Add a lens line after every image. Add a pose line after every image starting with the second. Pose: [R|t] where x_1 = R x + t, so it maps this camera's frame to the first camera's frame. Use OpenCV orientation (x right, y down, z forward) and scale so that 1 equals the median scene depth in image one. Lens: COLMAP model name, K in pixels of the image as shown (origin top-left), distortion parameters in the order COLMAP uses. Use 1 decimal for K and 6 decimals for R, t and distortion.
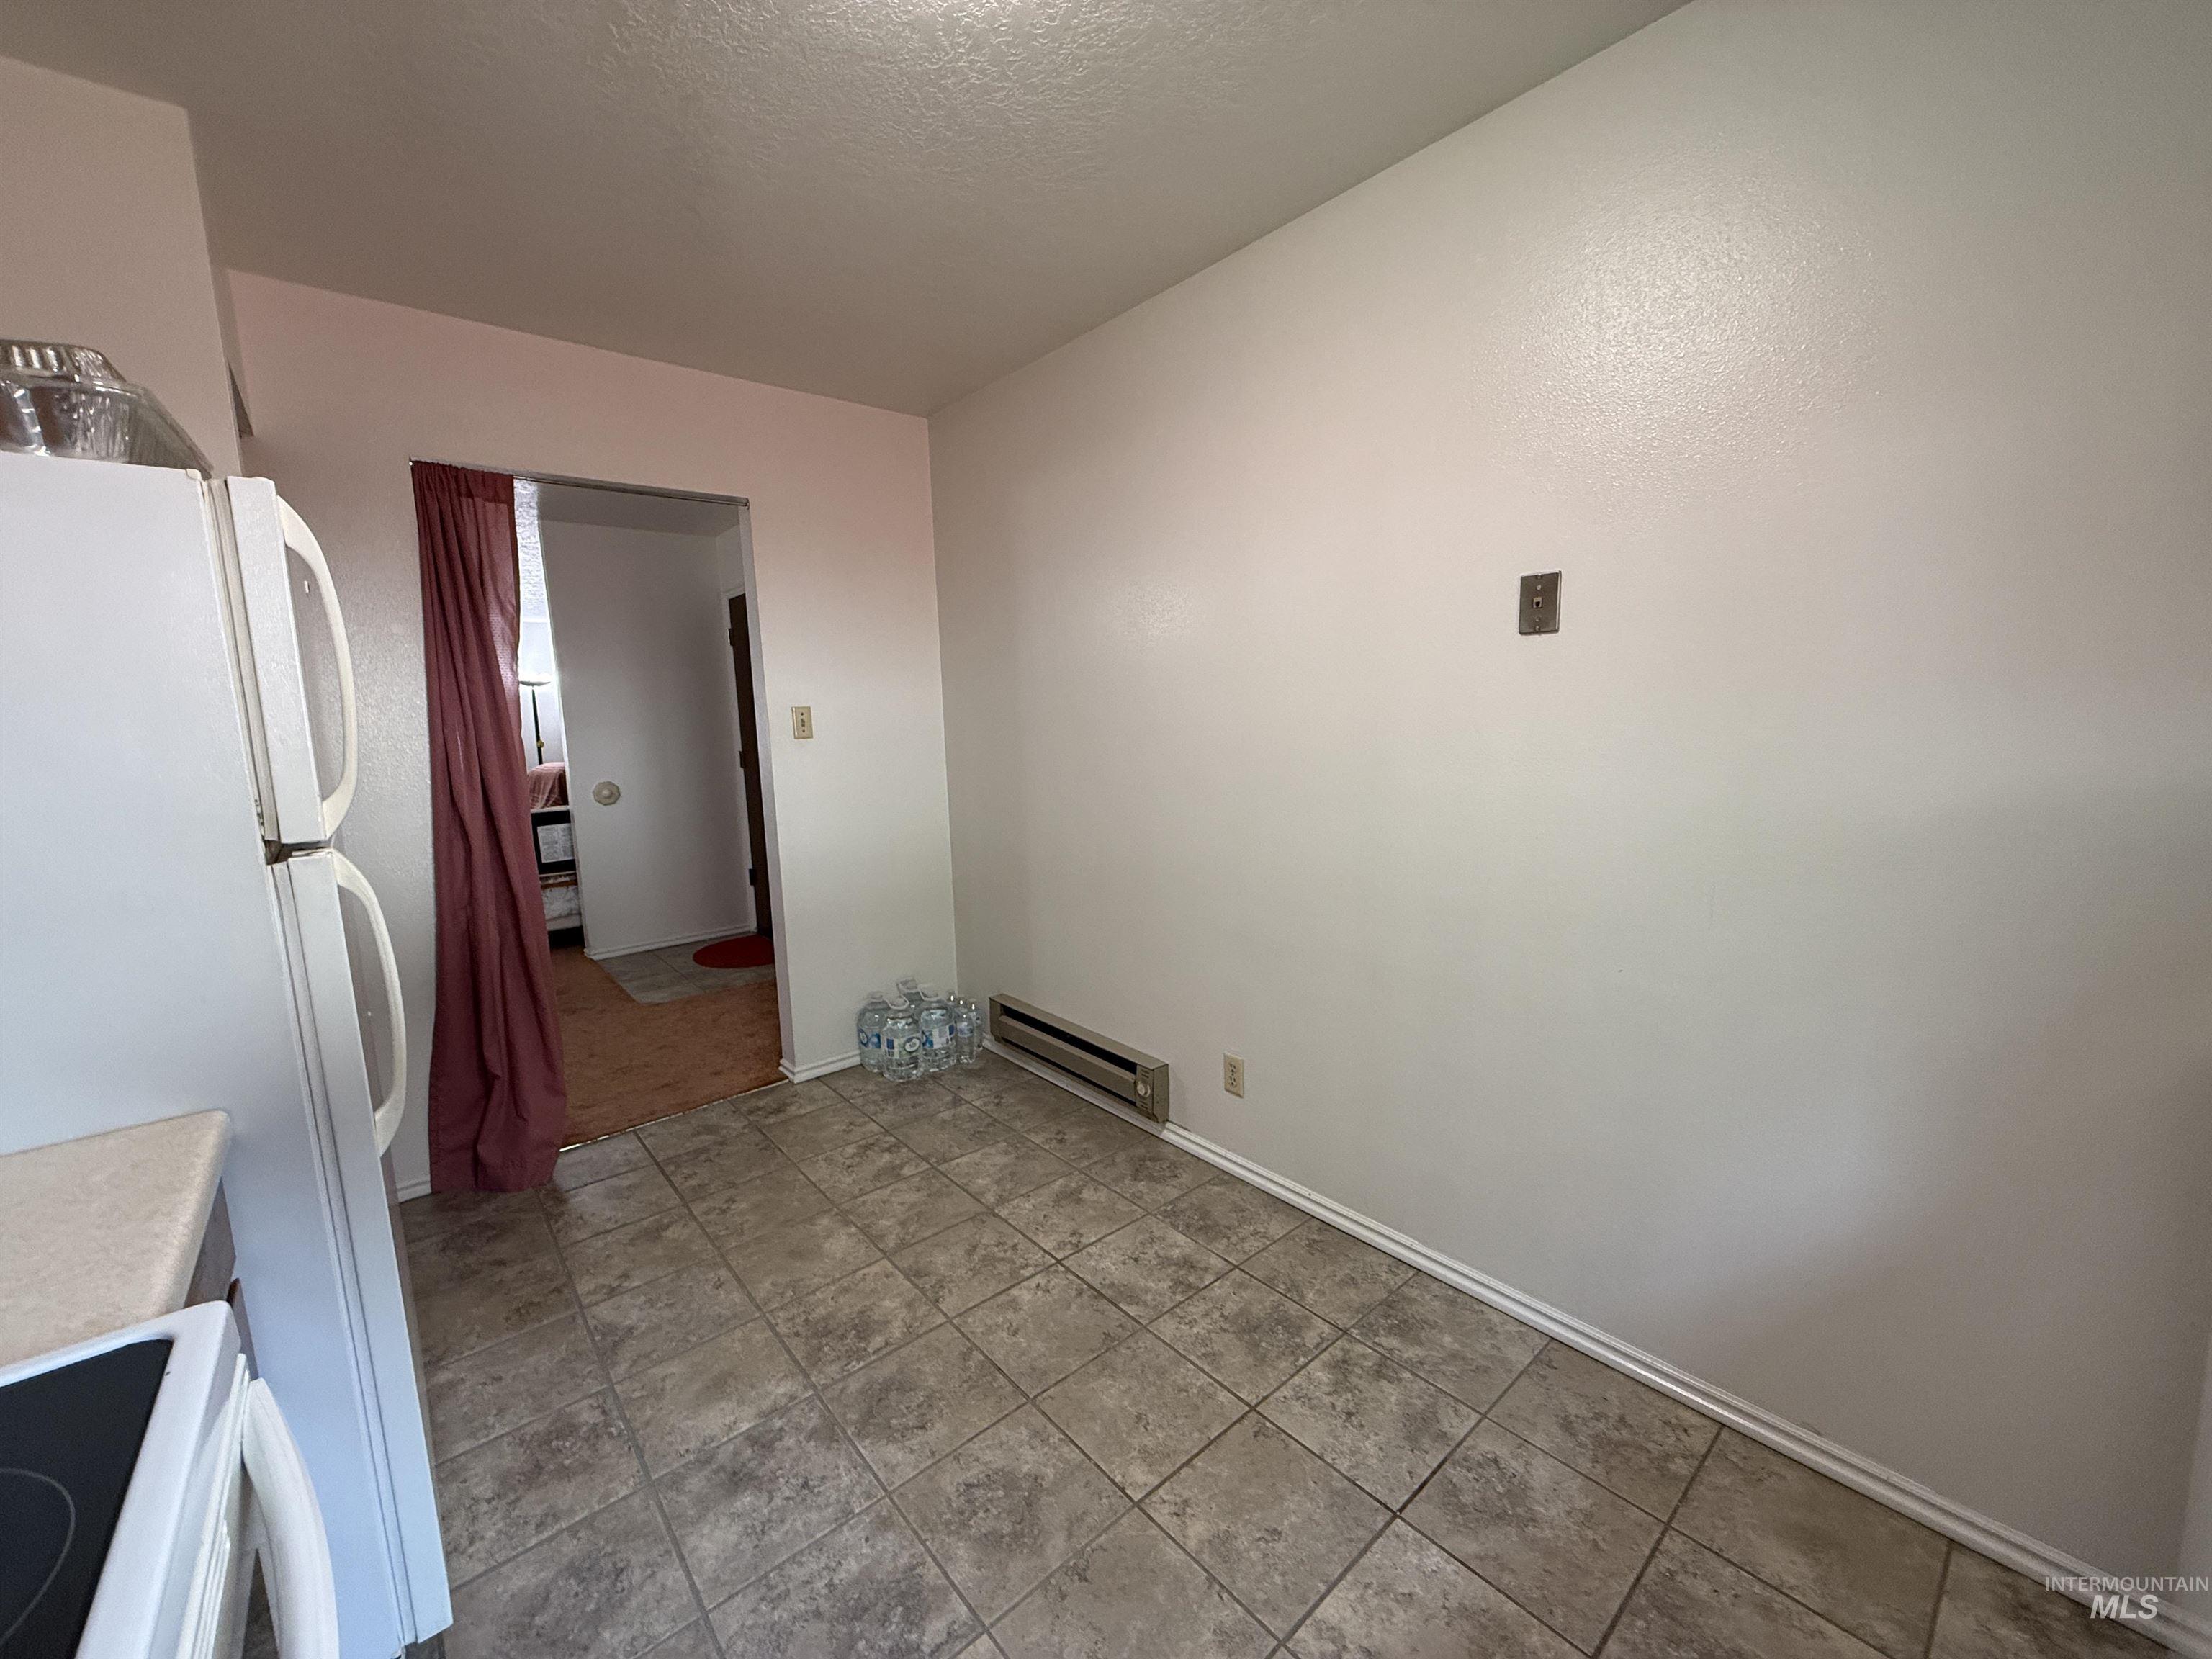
lens RADIAL K [[882.7, 0, 1099.9], [0, 882.7, 832.3], [0, 0, 1]] dist [0.001369, 0.000207]
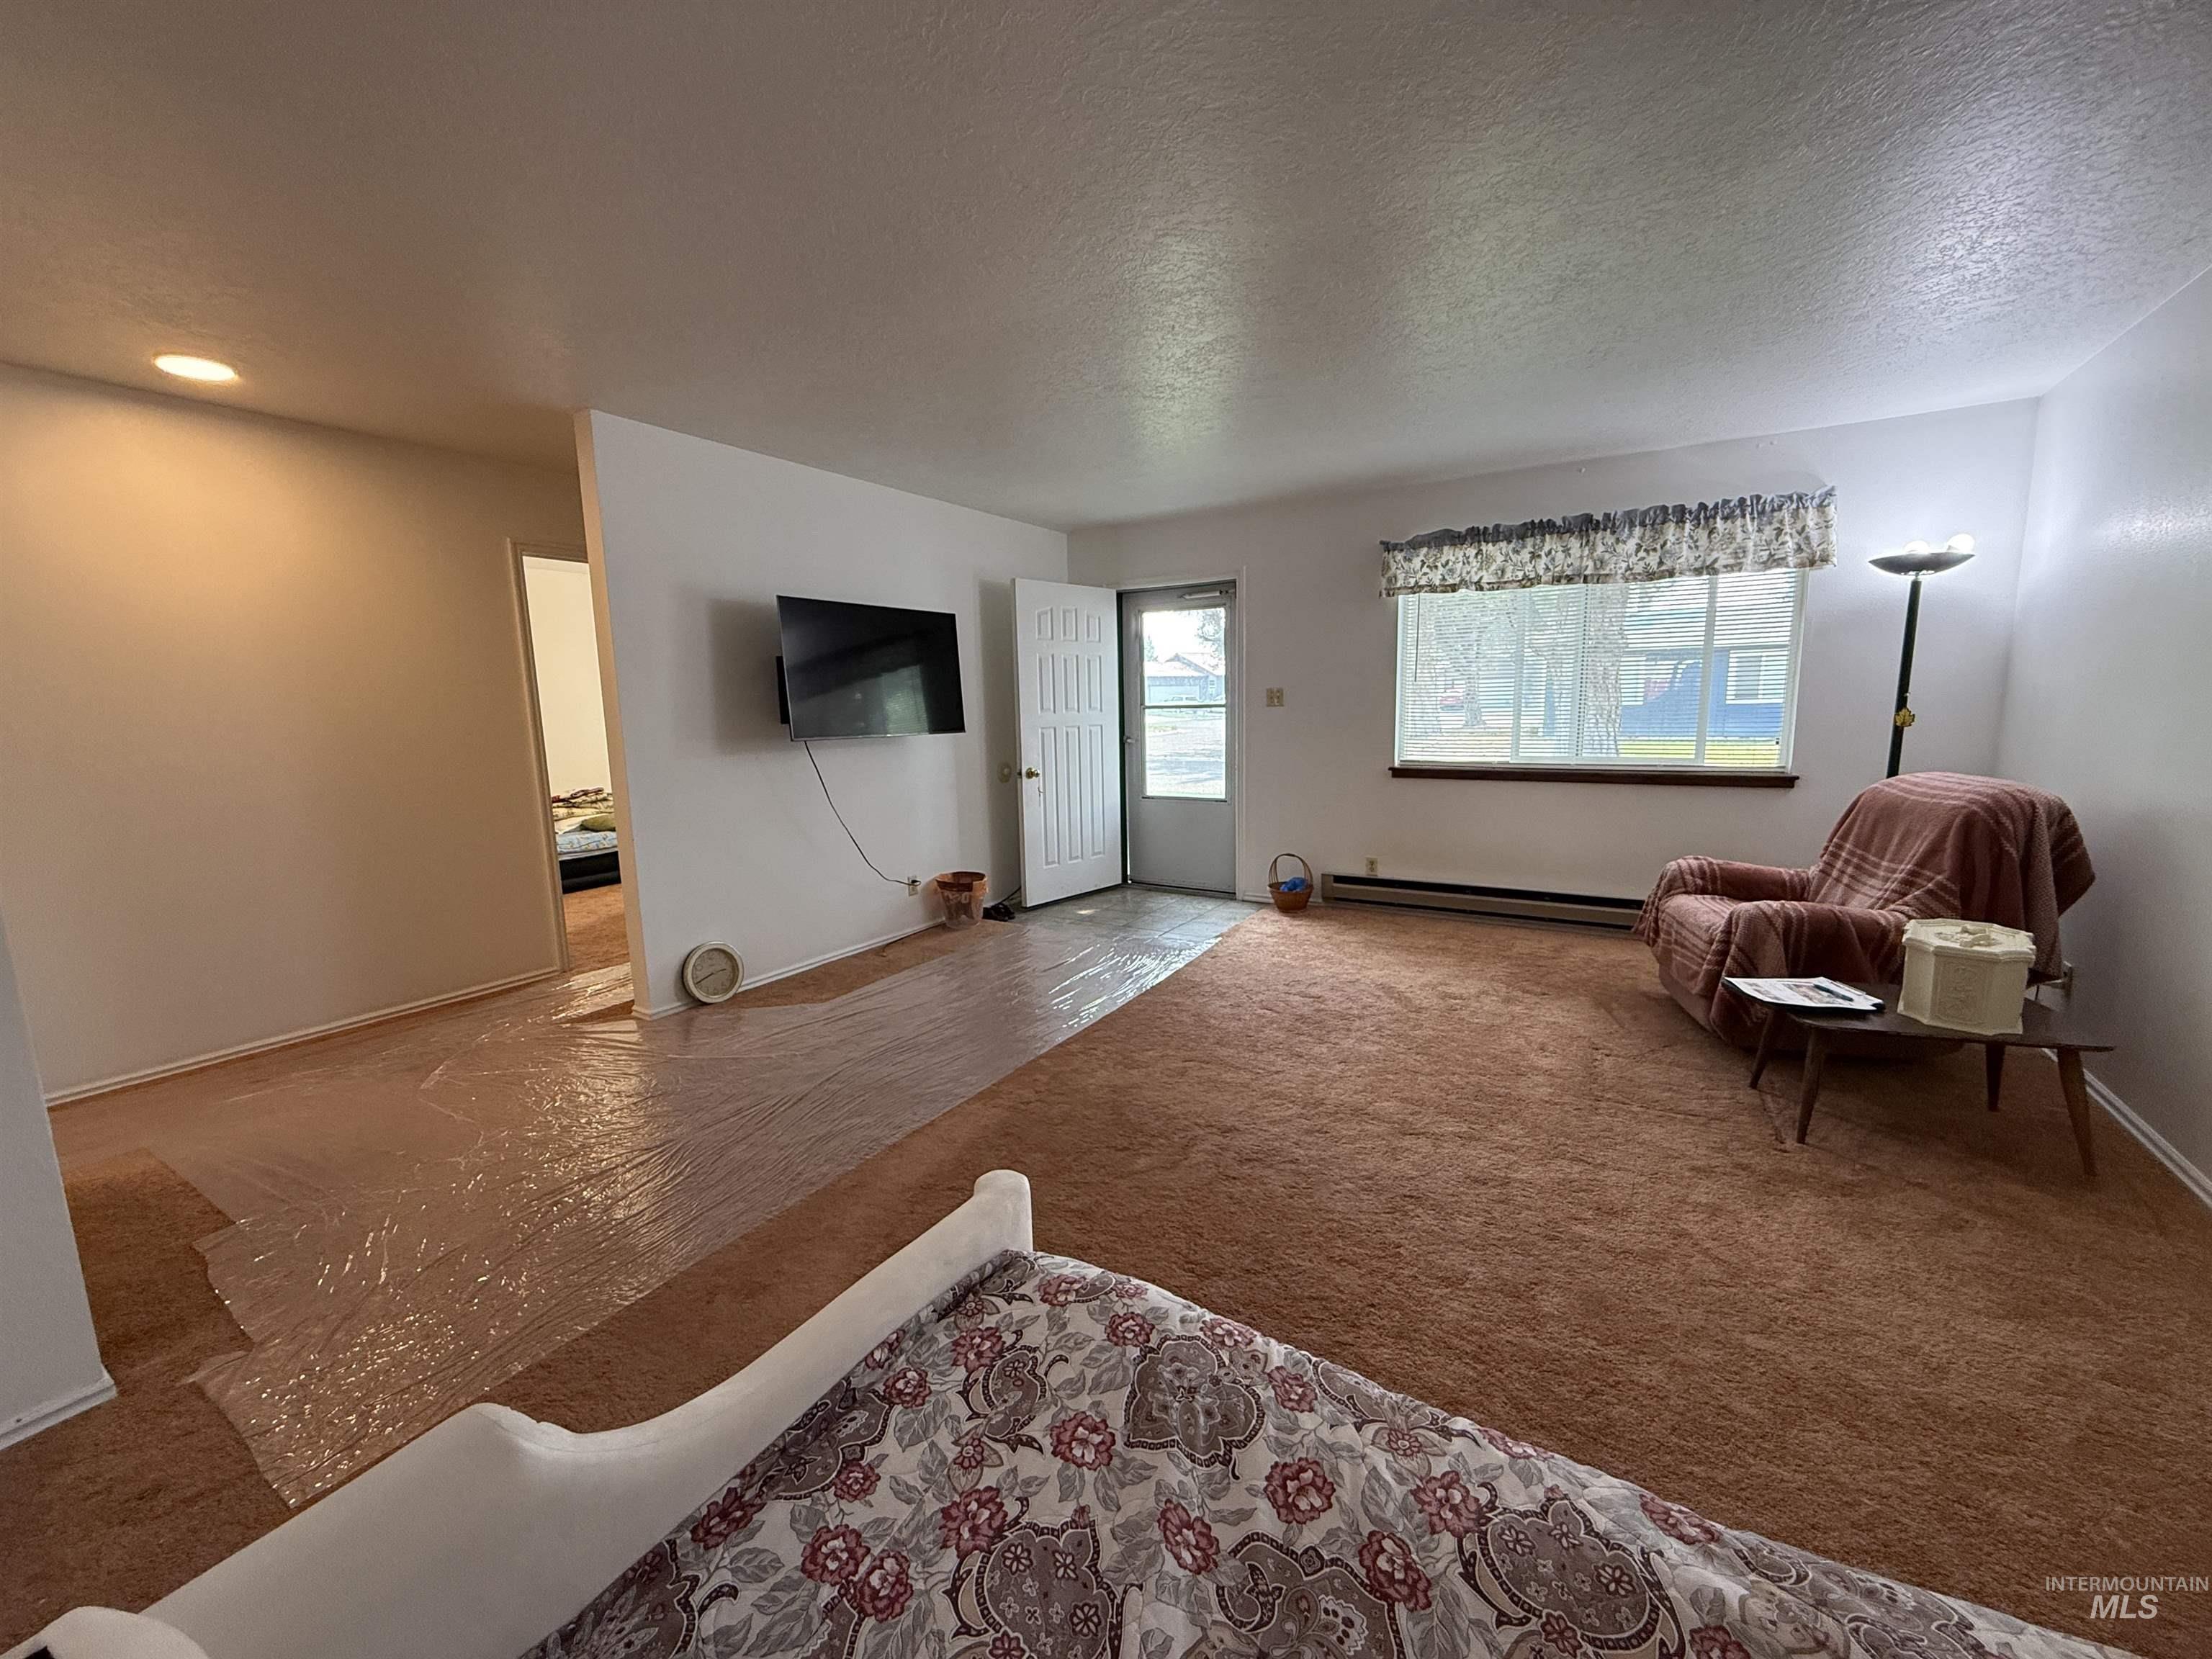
lens RADIAL K [[884.1, 0, 1107.5], [0, 884.1, 827.7], [0, 0, 1]] dist [0.008620, 0.000033]
pose [[0.325400, 0.160842, -0.931797, -0.672002], [-0.121675, 0.984357, 0.127424, -0.107216], [0.937716, 0.071912, 0.339880, 0.968587]]
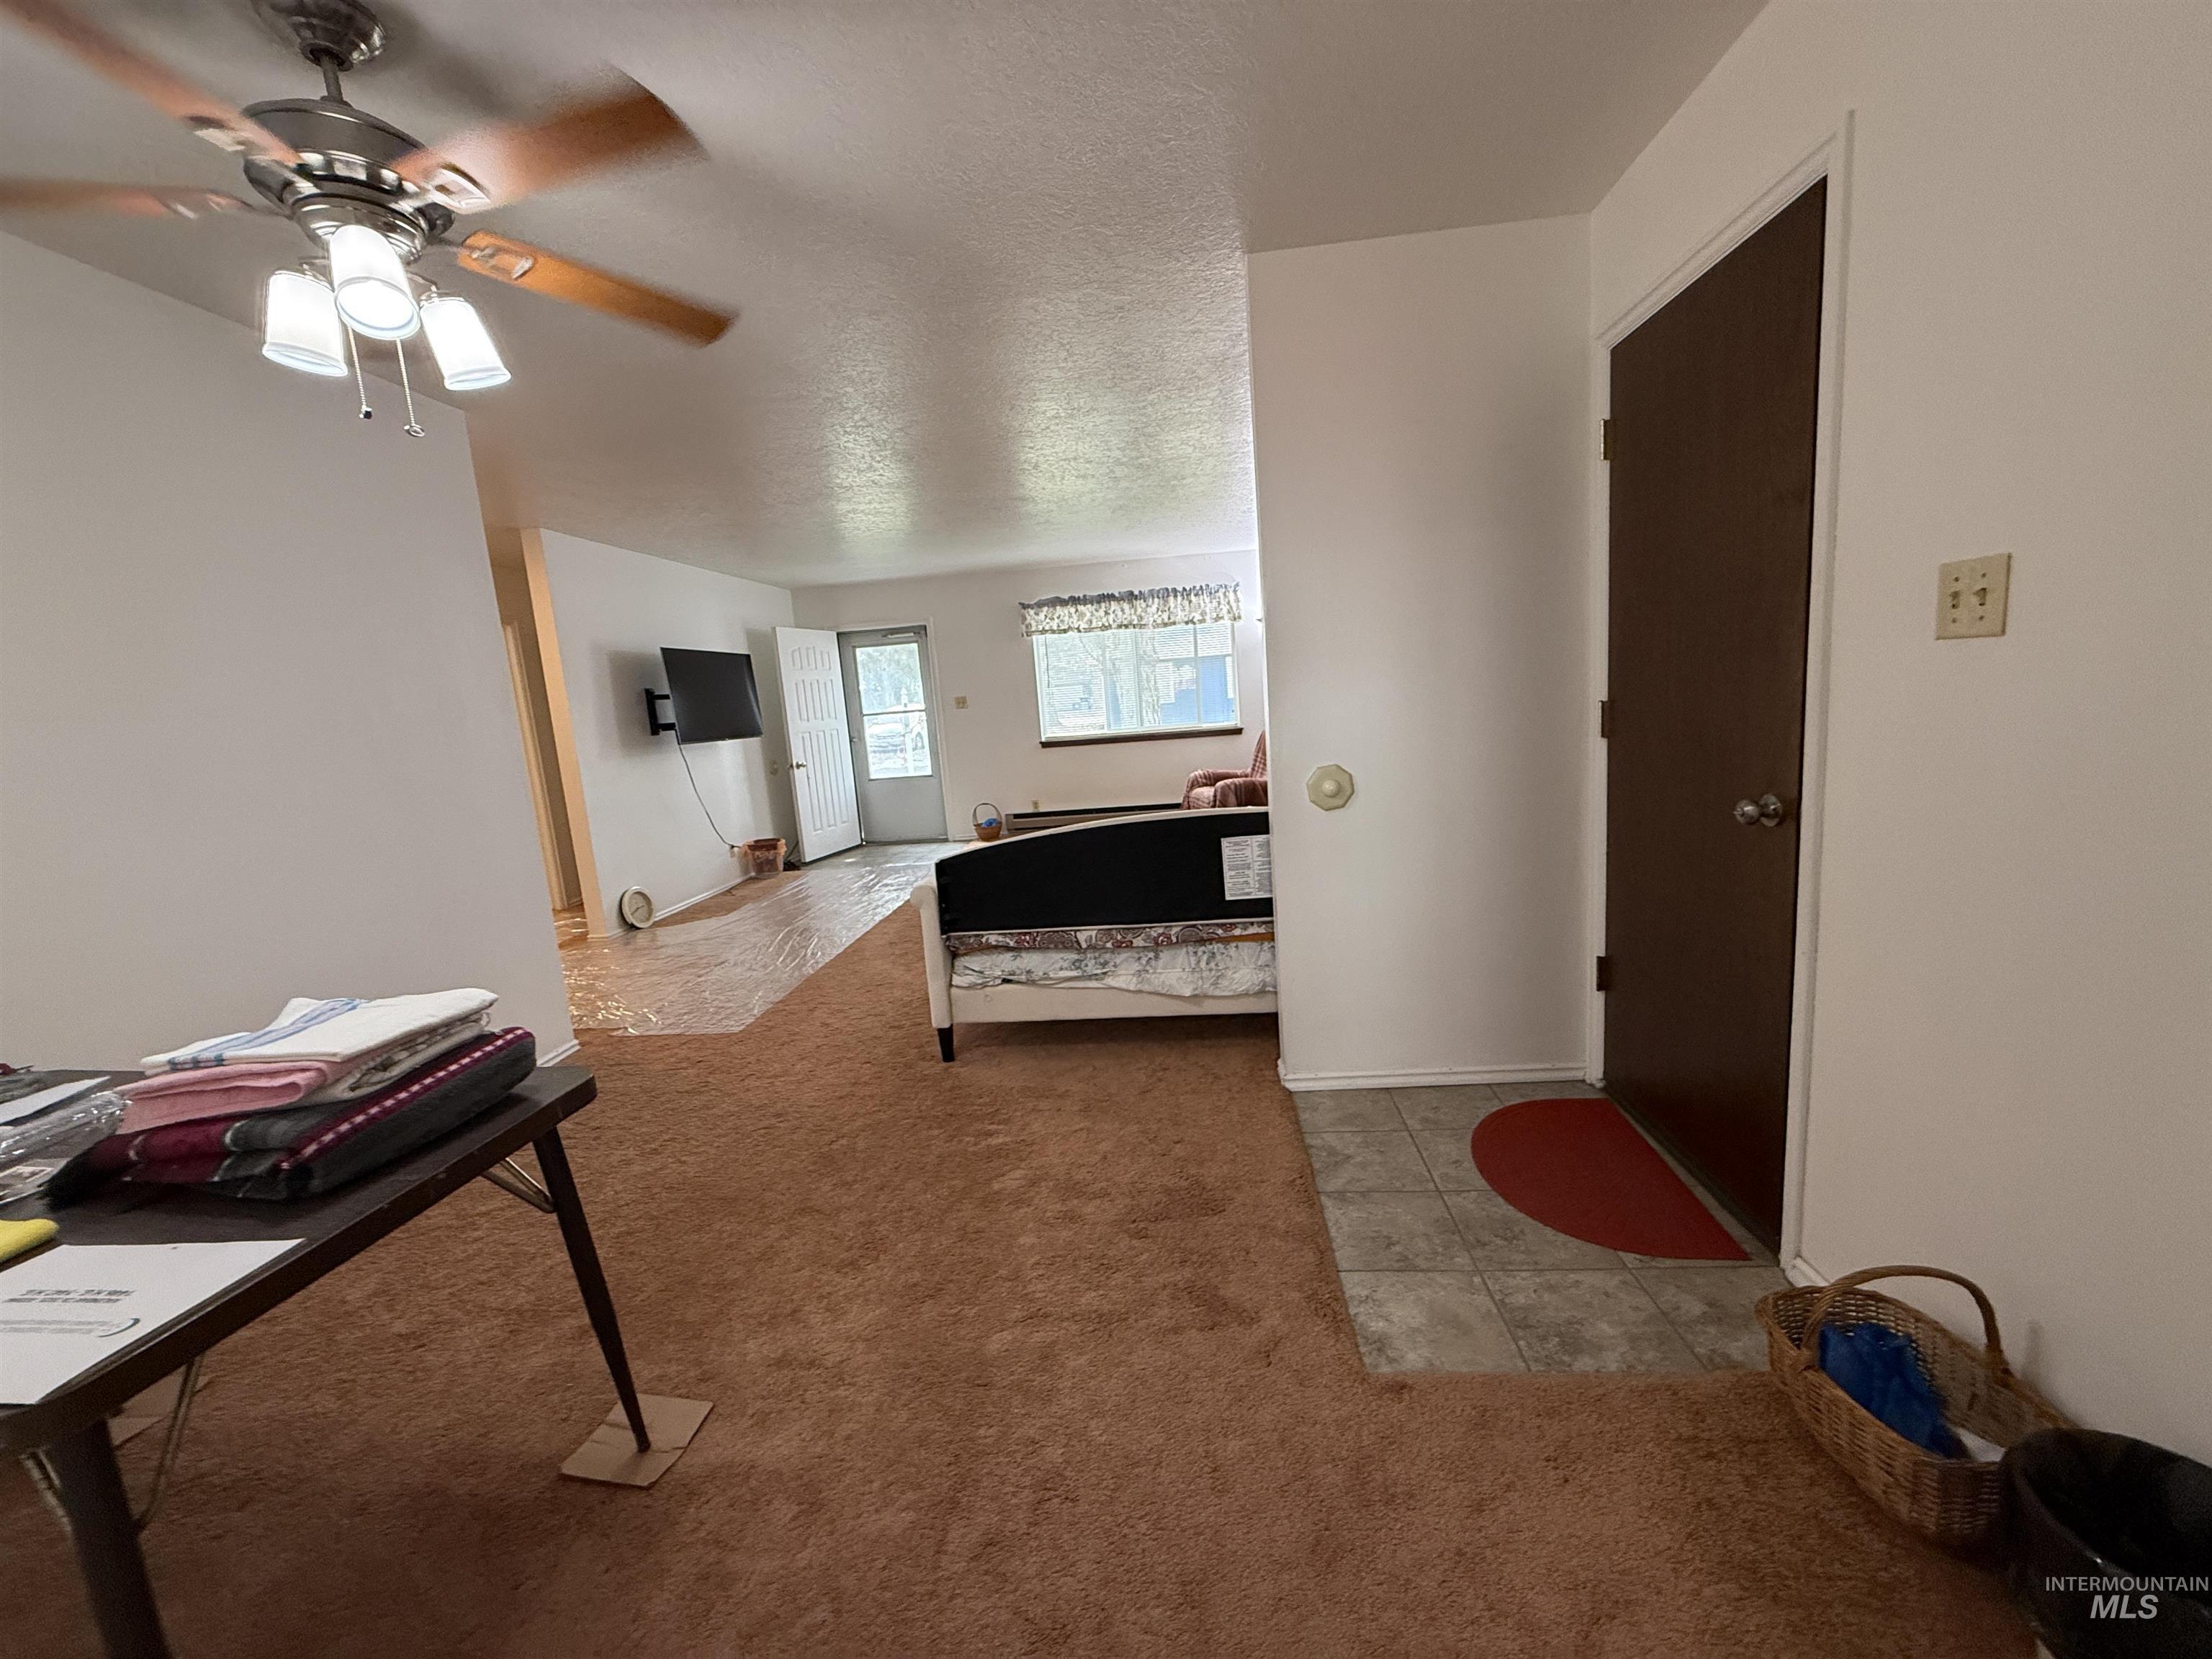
lens RADIAL K [[882.7, 0, 1099.9], [0, 882.7, 832.3], [0, 0, 1]] dist [0.001369, 0.000207]
pose [[0.705121, 0.089054, -0.703473, -0.289006], [-0.047094, 0.995773, 0.078852, -0.053252], [0.707522, -0.022471, 0.706334, 0.540679]]
